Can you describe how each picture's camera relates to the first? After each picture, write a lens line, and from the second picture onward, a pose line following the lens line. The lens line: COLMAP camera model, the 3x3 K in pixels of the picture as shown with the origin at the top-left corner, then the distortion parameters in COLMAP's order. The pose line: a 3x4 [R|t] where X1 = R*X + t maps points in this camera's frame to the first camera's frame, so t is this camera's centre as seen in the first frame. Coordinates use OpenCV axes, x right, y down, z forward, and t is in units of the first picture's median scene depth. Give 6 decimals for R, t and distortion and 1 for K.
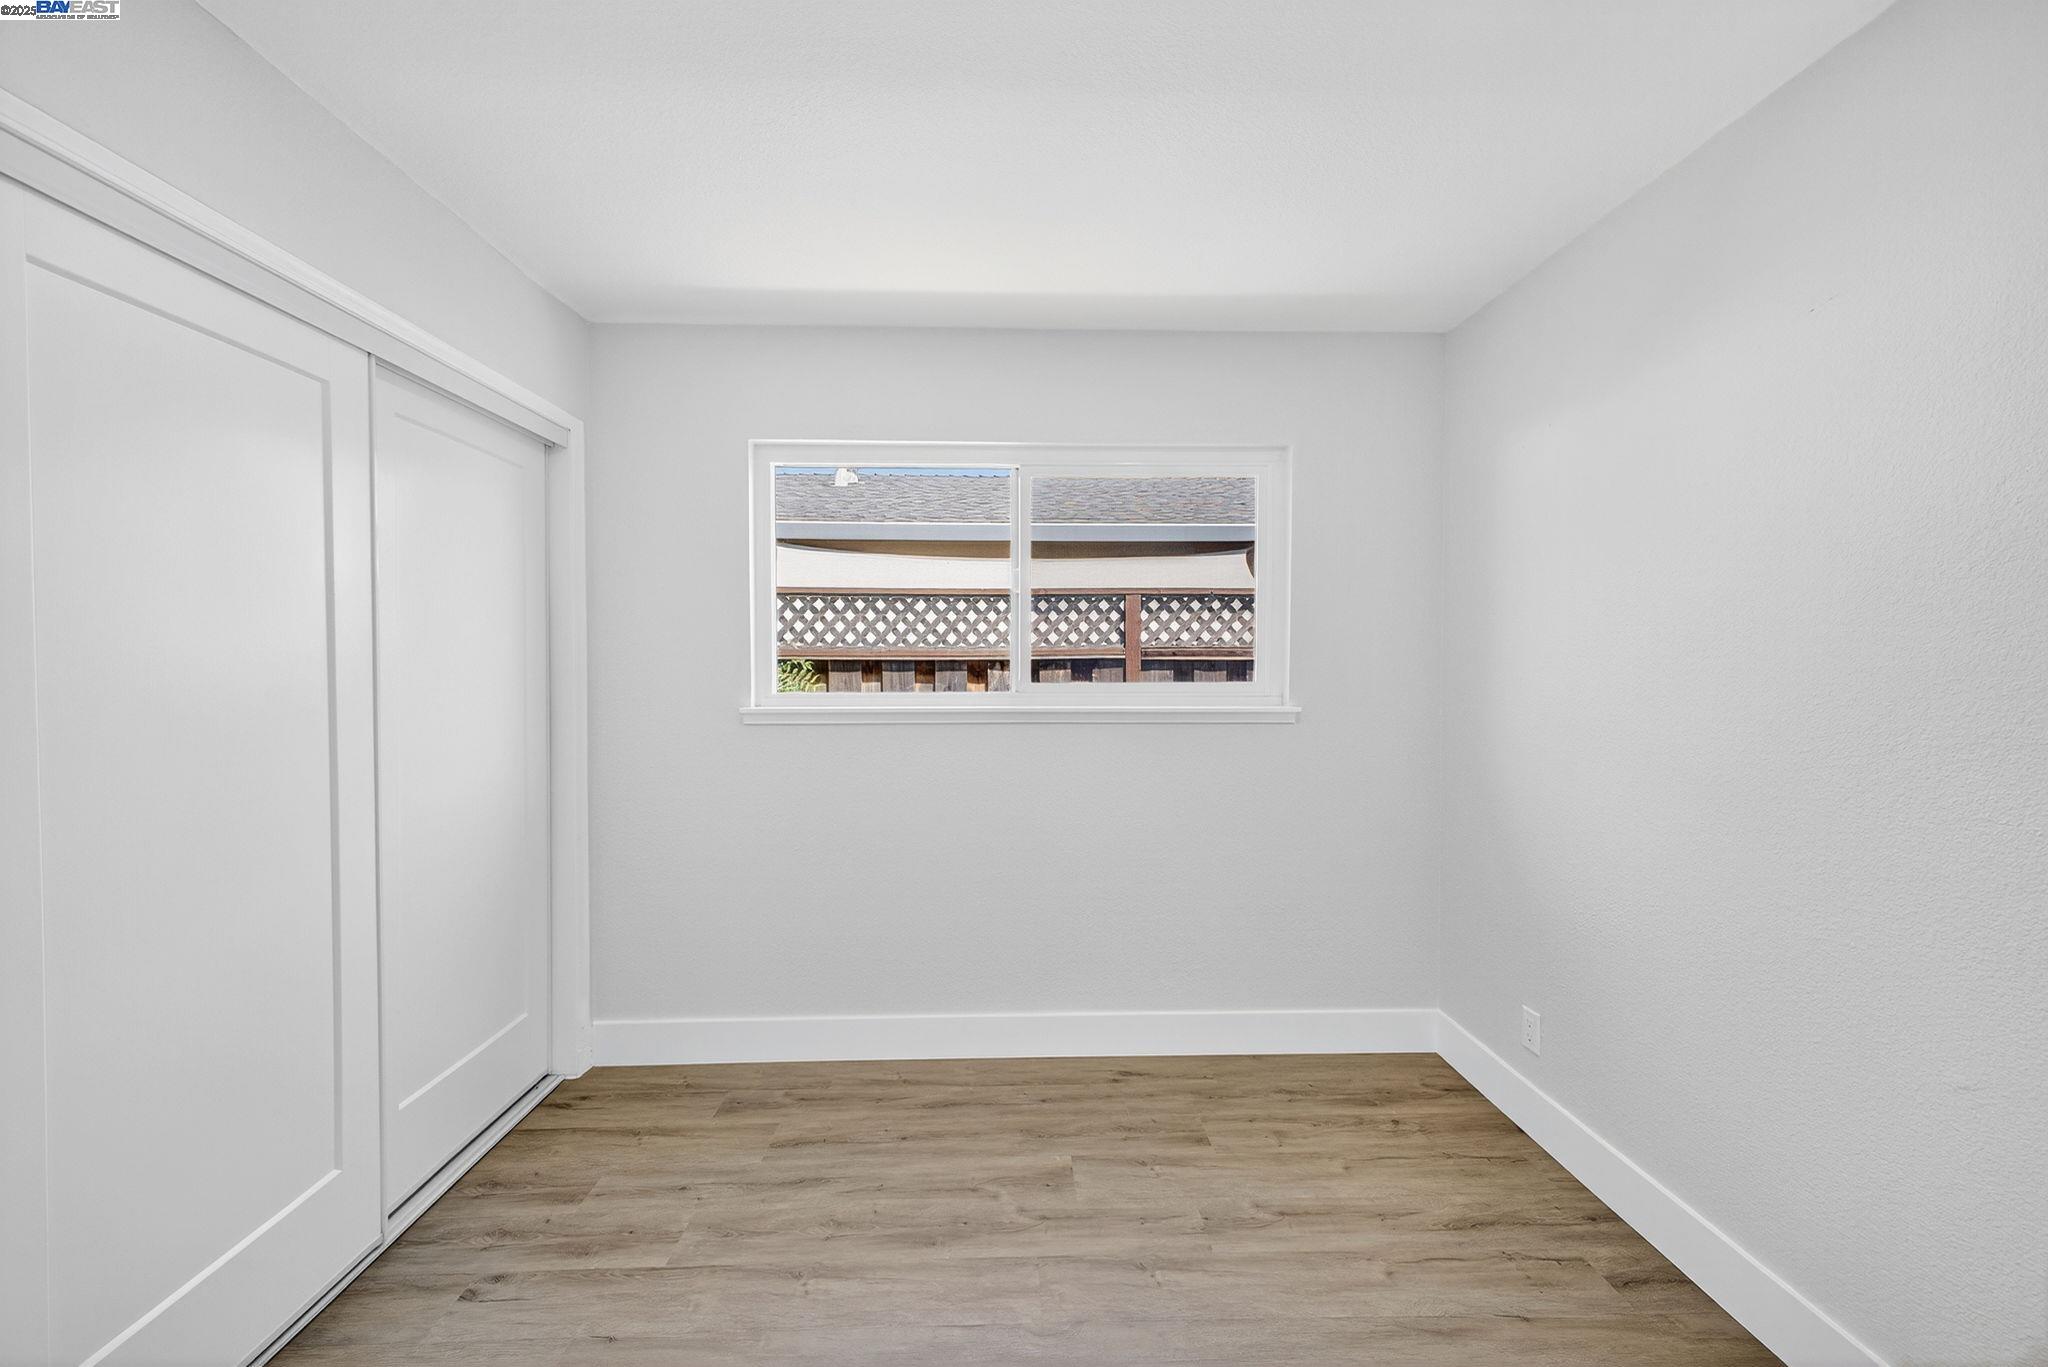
lens RADIAL K [[800.4, 0, 1023.8], [0, 800.4, 681.5], [0, 0, 1]] dist [0.015869, -0.004037]
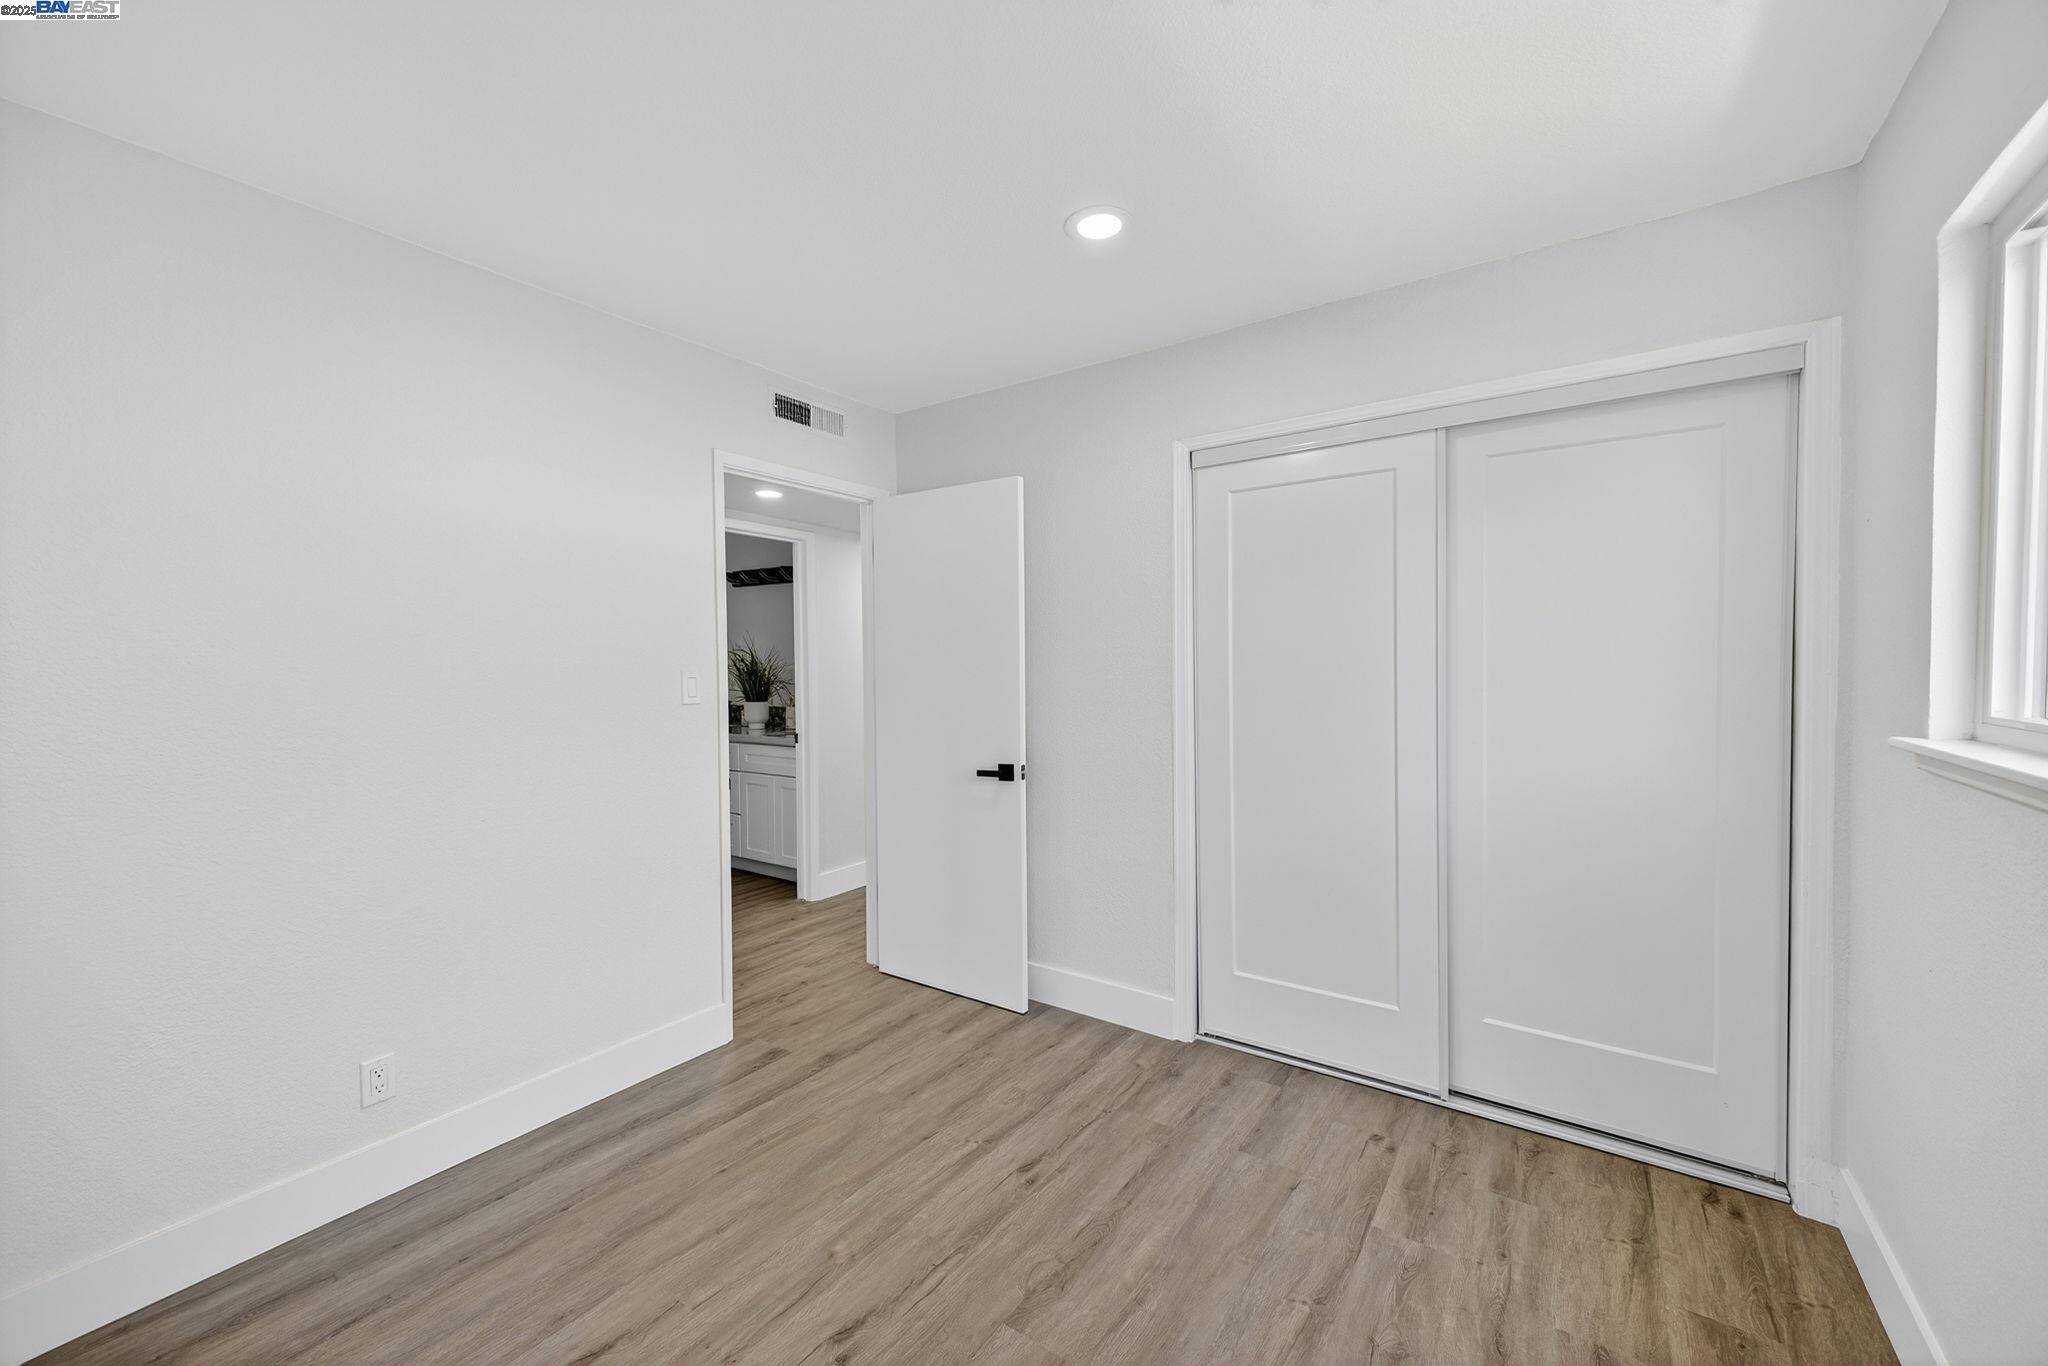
lens RADIAL K [[800.4, 0, 1025.4], [0, 800.4, 675.2], [0, 0, 1]] dist [0.015869, -0.004037]
pose [[-0.600887, 0.016507, -0.799164, 0.610767], [-0.006069, 0.999664, 0.025211, -0.024054], [0.799311, 0.019999, -0.600585, 1.149295]]
